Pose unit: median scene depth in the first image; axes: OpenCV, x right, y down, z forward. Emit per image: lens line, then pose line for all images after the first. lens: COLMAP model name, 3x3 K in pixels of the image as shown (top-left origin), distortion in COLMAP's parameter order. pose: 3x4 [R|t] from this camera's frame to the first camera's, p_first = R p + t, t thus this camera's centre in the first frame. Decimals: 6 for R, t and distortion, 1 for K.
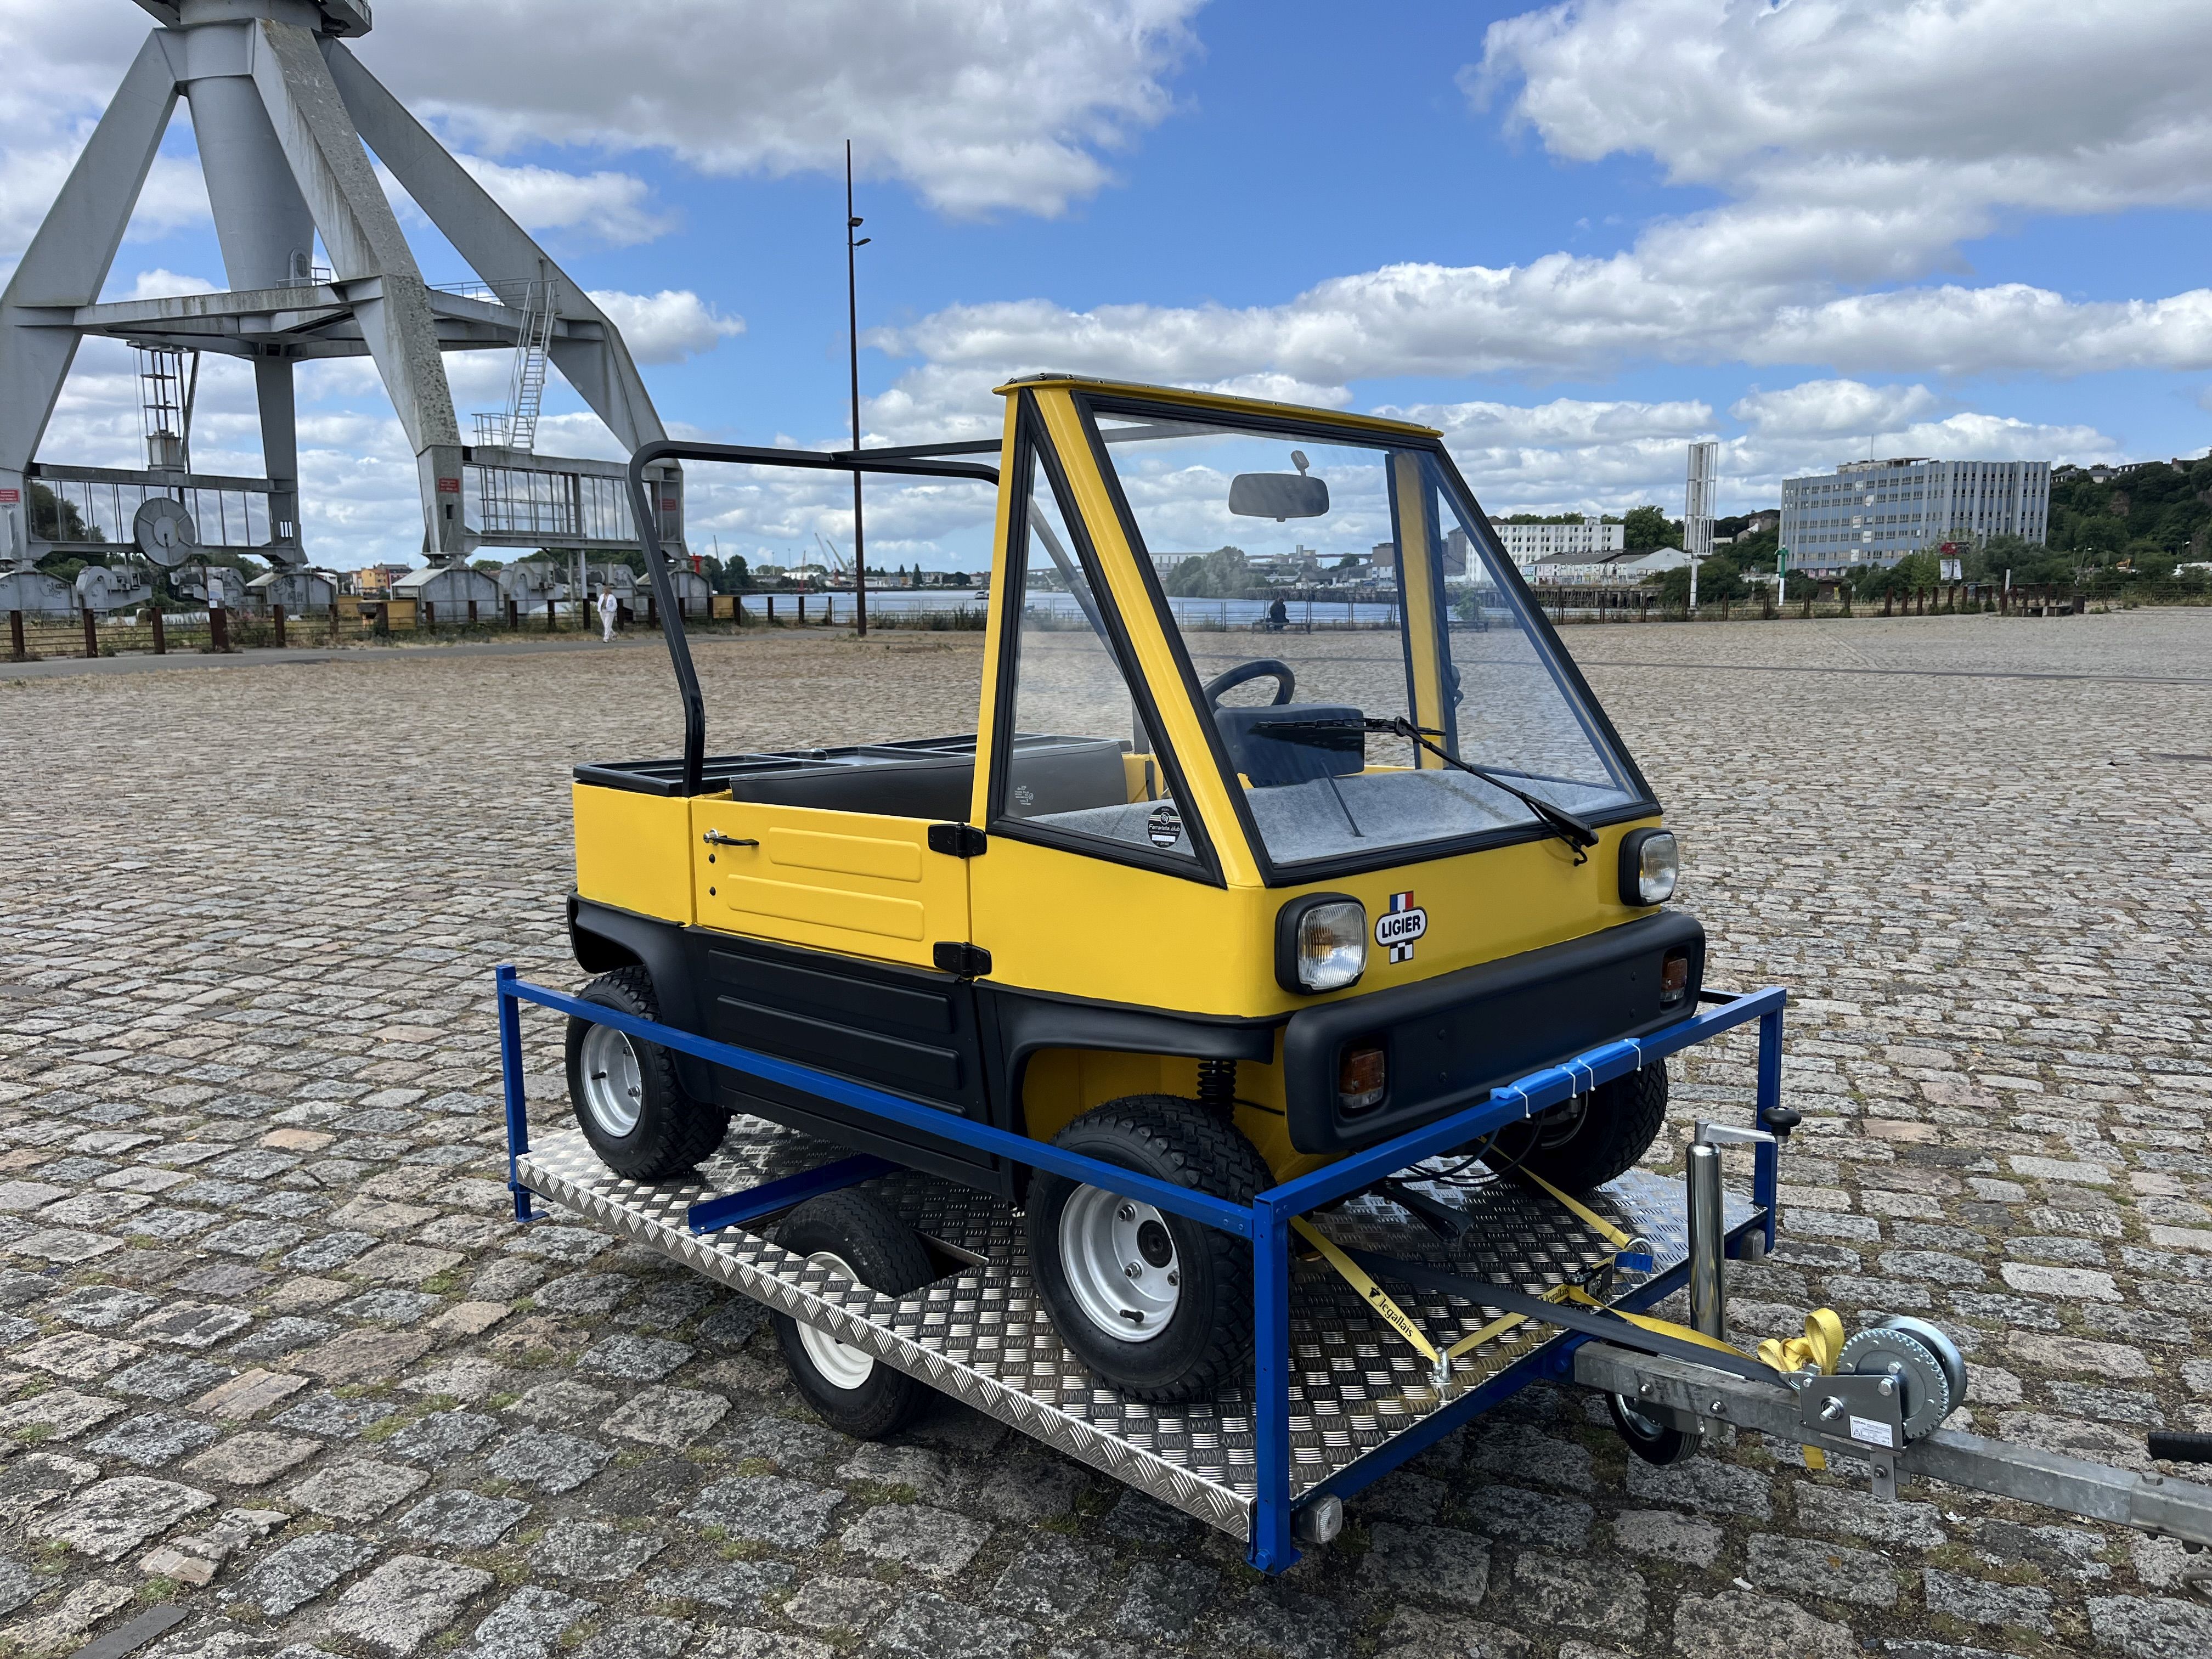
lens RADIAL K [[1664.4, 0, 1106.0], [0, 1664.4, 829.5], [0, 0, 1]] dist [-0.002247, -0.001363]
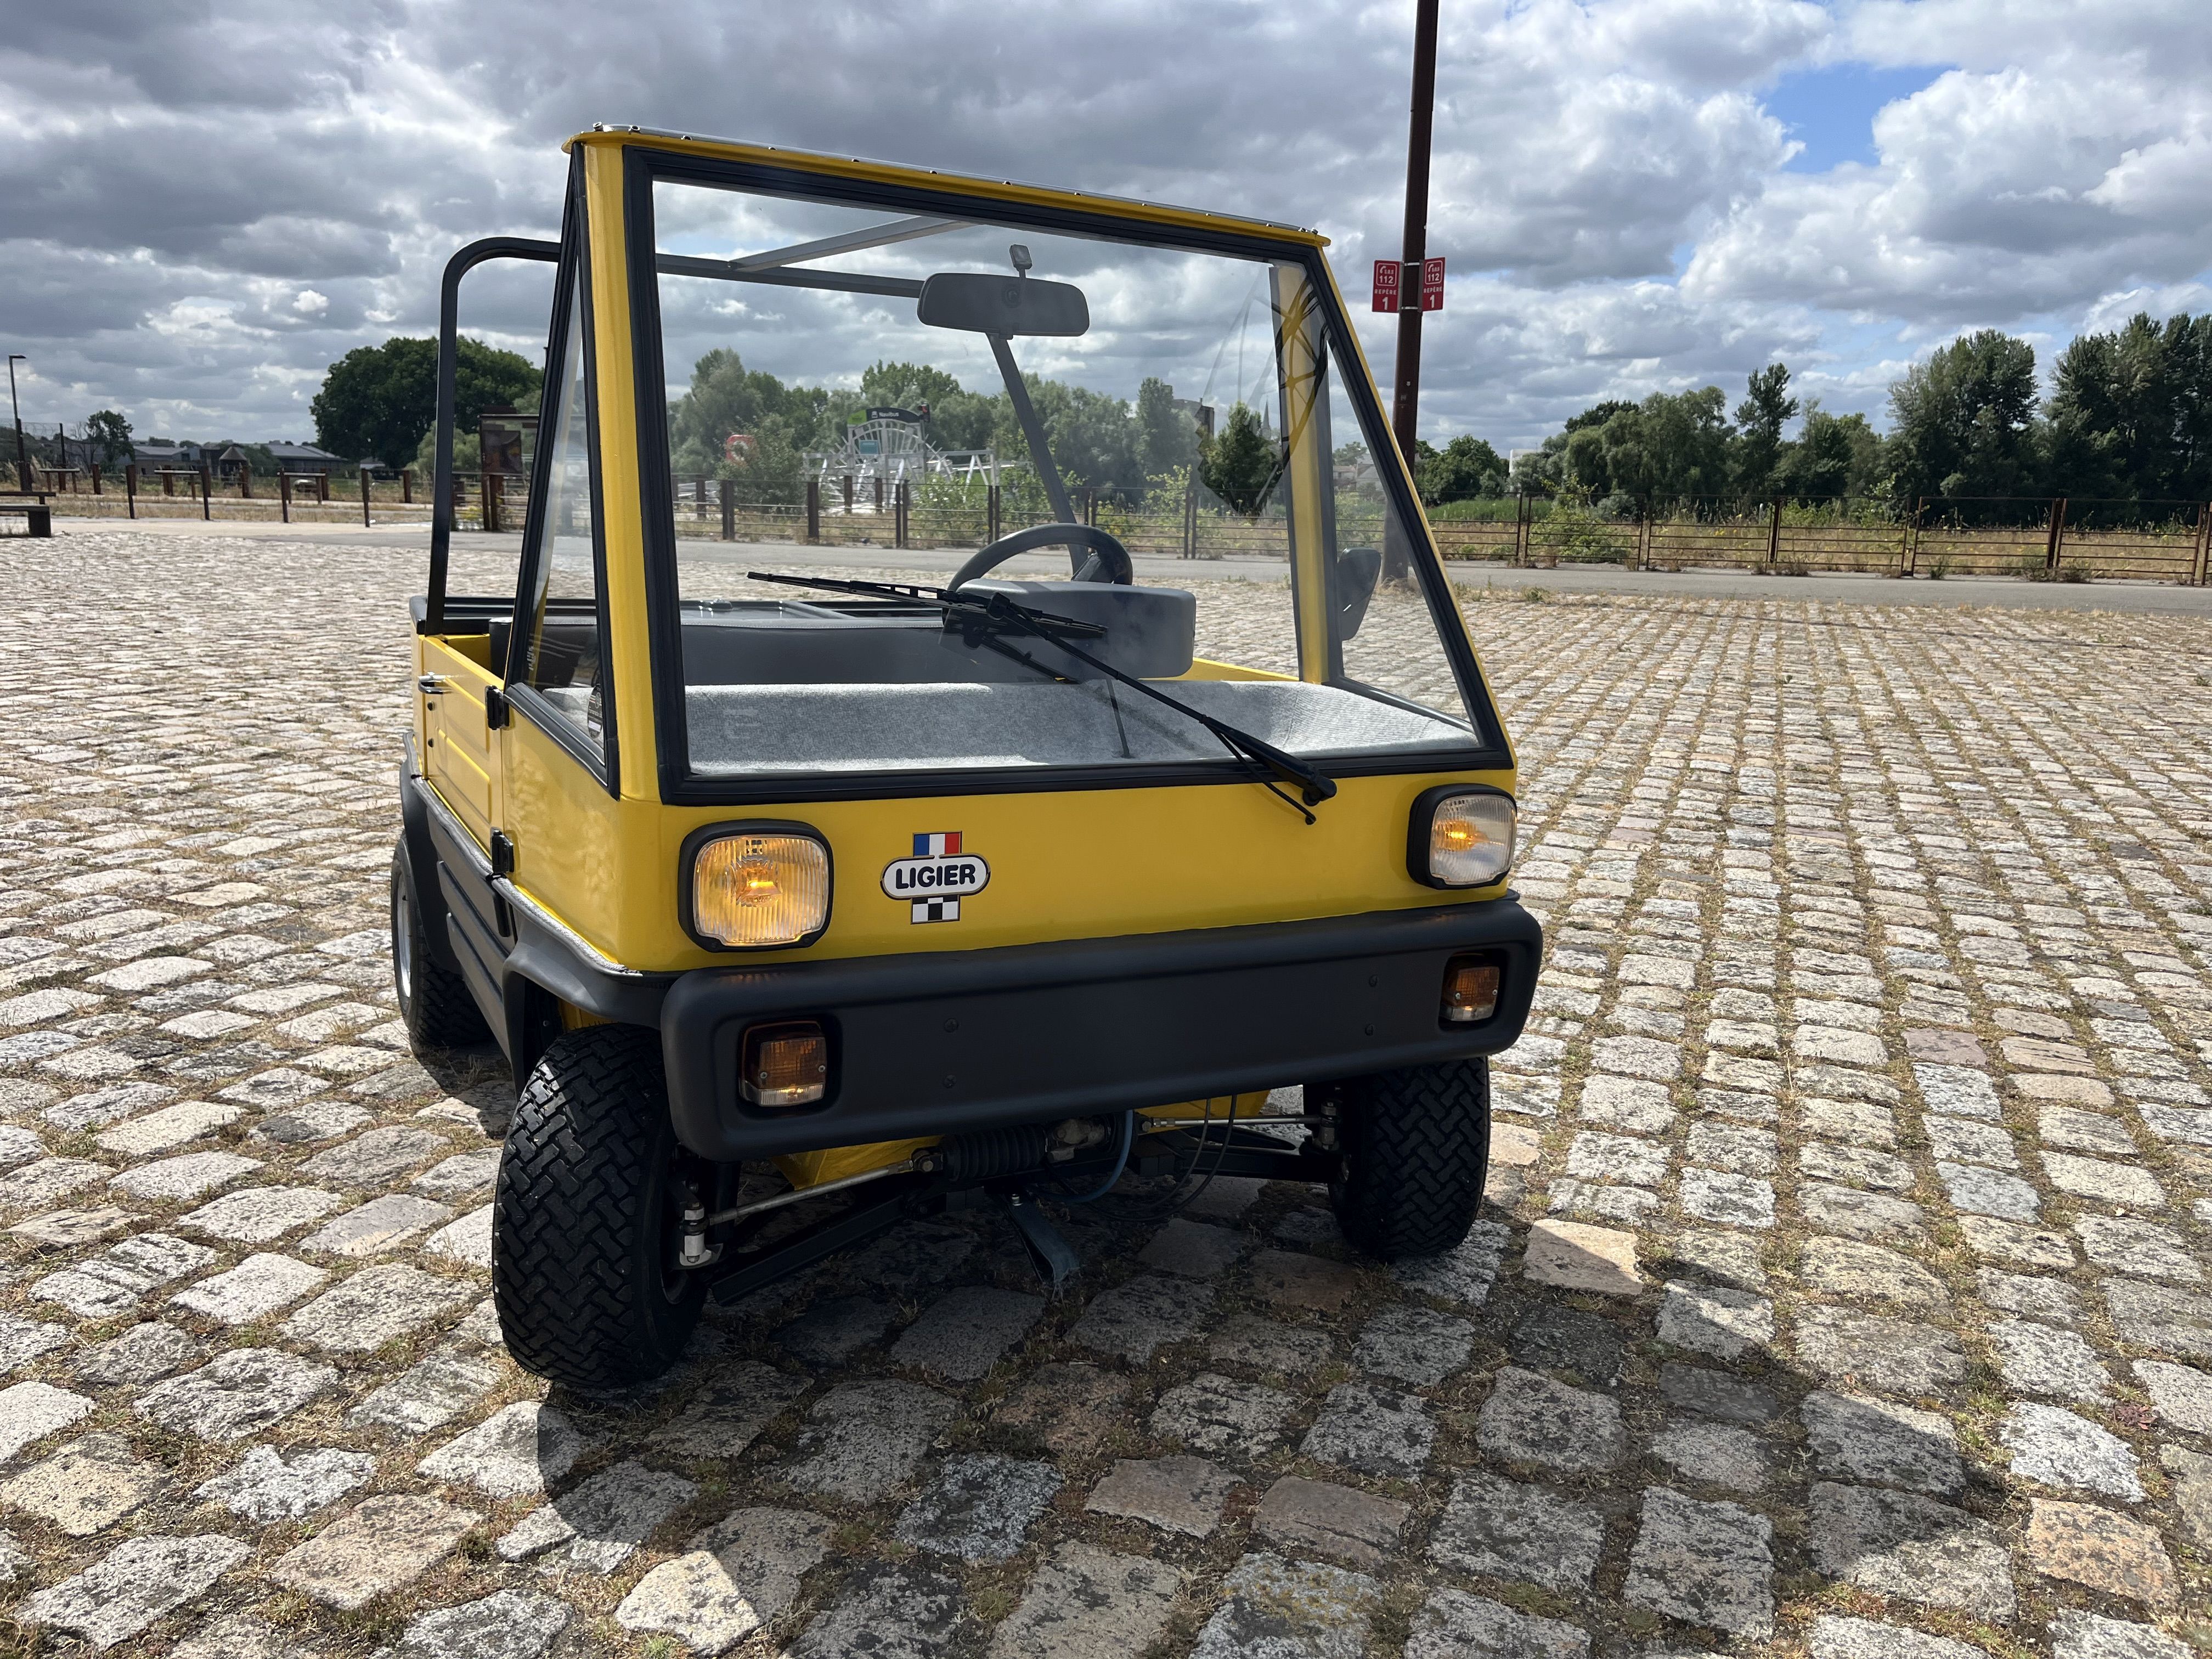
lens RADIAL K [[1689.3, 0, 1106.0], [0, 1689.3, 829.5], [0, 0, 1]] dist [0.004311, 0.001447]
pose [[0.949249, 0.112472, -0.293728, 0.426245], [-0.091890, 0.992304, 0.083004, -0.030054], [0.300803, -0.051801, 0.952279, 0.267381]]
